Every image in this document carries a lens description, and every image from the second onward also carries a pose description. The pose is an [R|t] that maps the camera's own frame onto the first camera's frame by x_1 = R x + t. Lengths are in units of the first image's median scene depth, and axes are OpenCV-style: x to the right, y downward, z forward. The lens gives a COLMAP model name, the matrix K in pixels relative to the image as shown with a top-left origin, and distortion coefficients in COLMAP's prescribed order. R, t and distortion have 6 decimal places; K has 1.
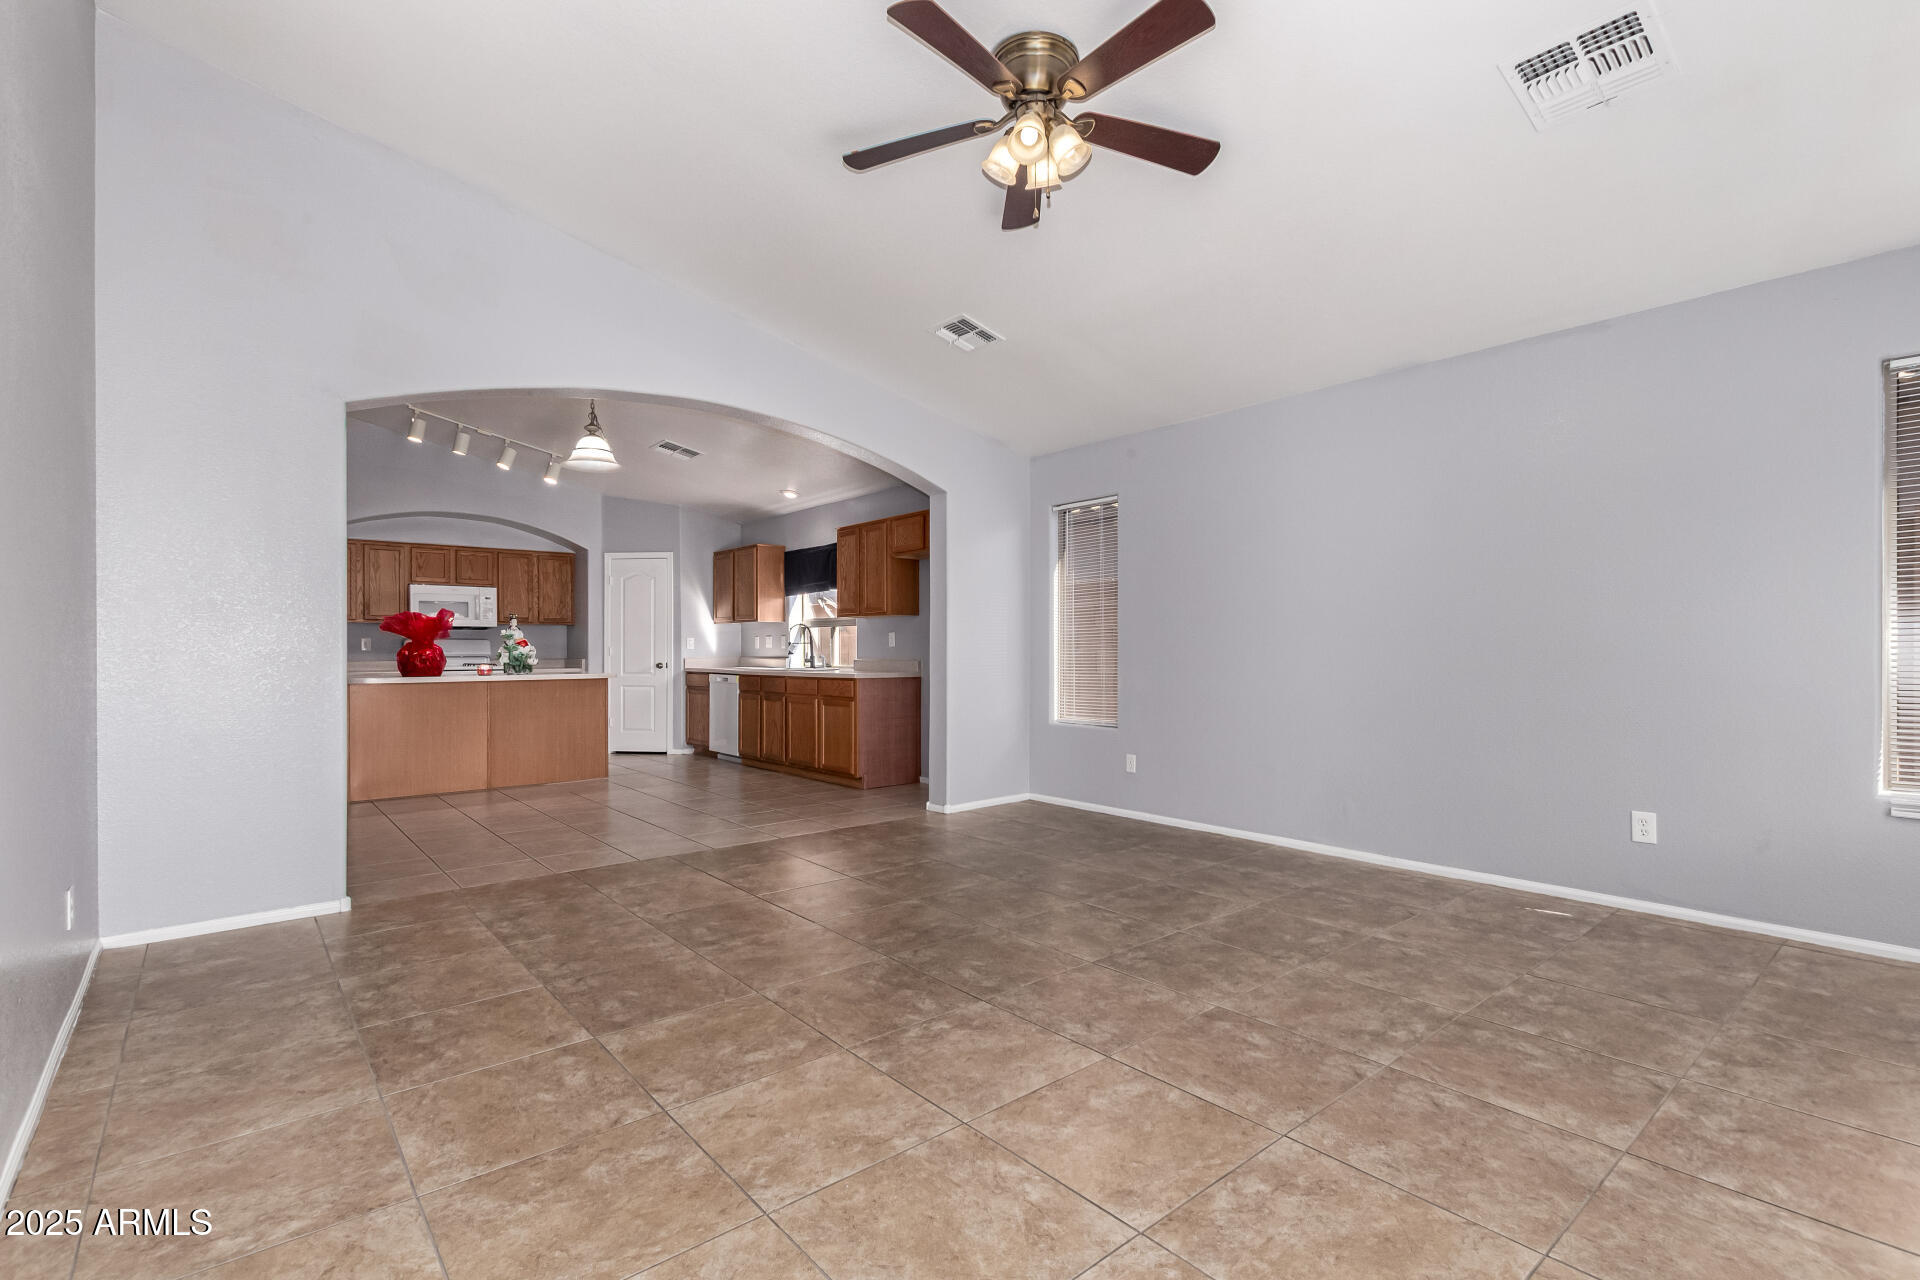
lens RADIAL K [[874.3, 0, 941.8], [0, 874.3, 662.5], [0, 0, 1]] dist [0.008614, -0.002978]
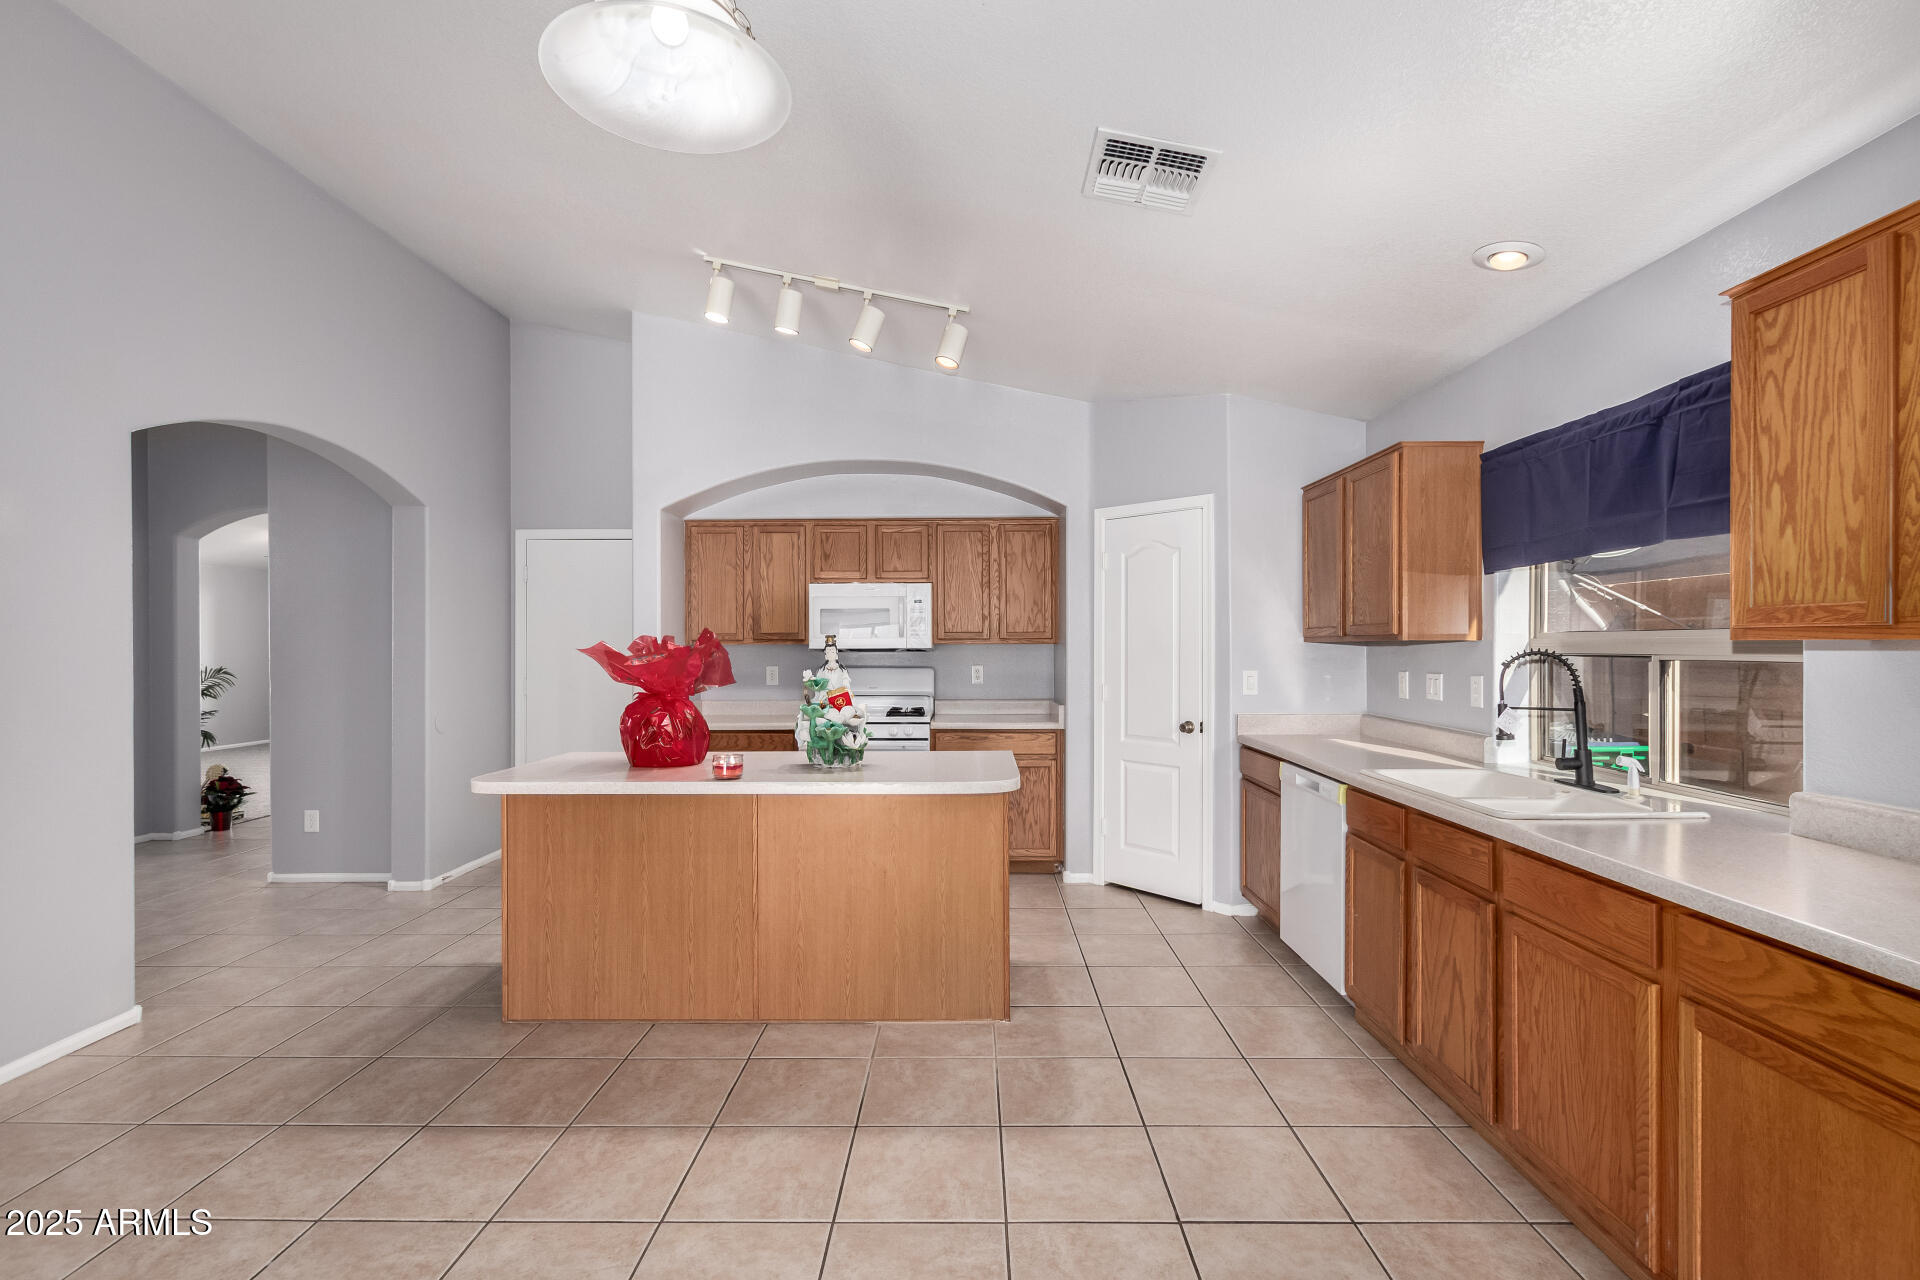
lens RADIAL K [[874.3, 0, 957.1], [0, 874.3, 645.2], [0, 0, 1]] dist [0.008614, -0.002978]
pose [[0.762796, 0.003398, -0.646630, -0.135424], [-0.009646, 0.999935, -0.006124, -0.050047], [0.646567, 0.010908, 0.762779, 0.705306]]
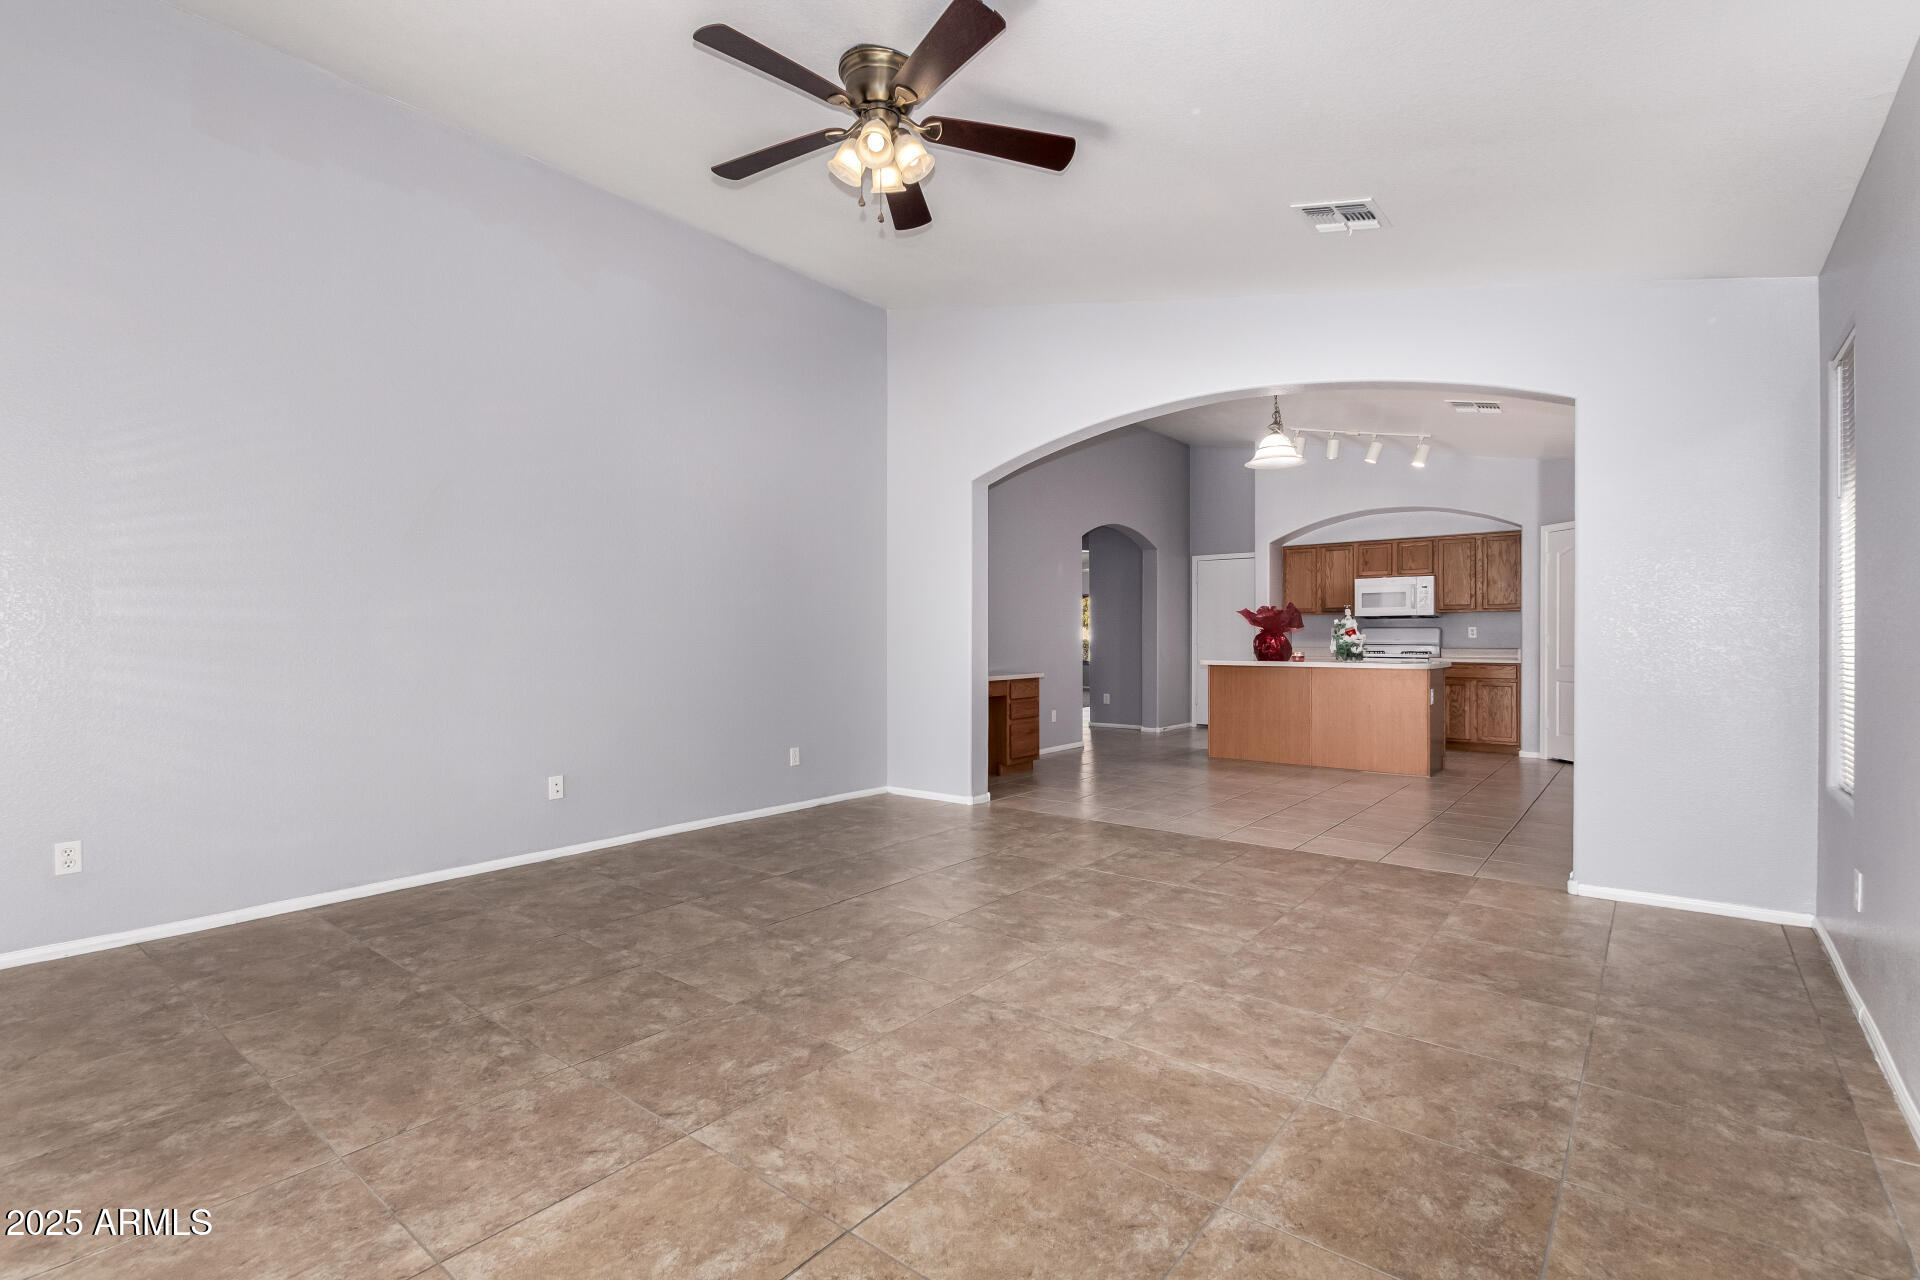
lens RADIAL K [[874.3, 0, 966.1], [0, 874.3, 636.3], [0, 0, 1]] dist [0.008614, -0.002978]
pose [[0.210588, -0.000259, -0.977575, 0.448211], [-0.014507, 0.999889, -0.003390, -0.007093], [0.977467, 0.014896, 0.210561, 0.347419]]
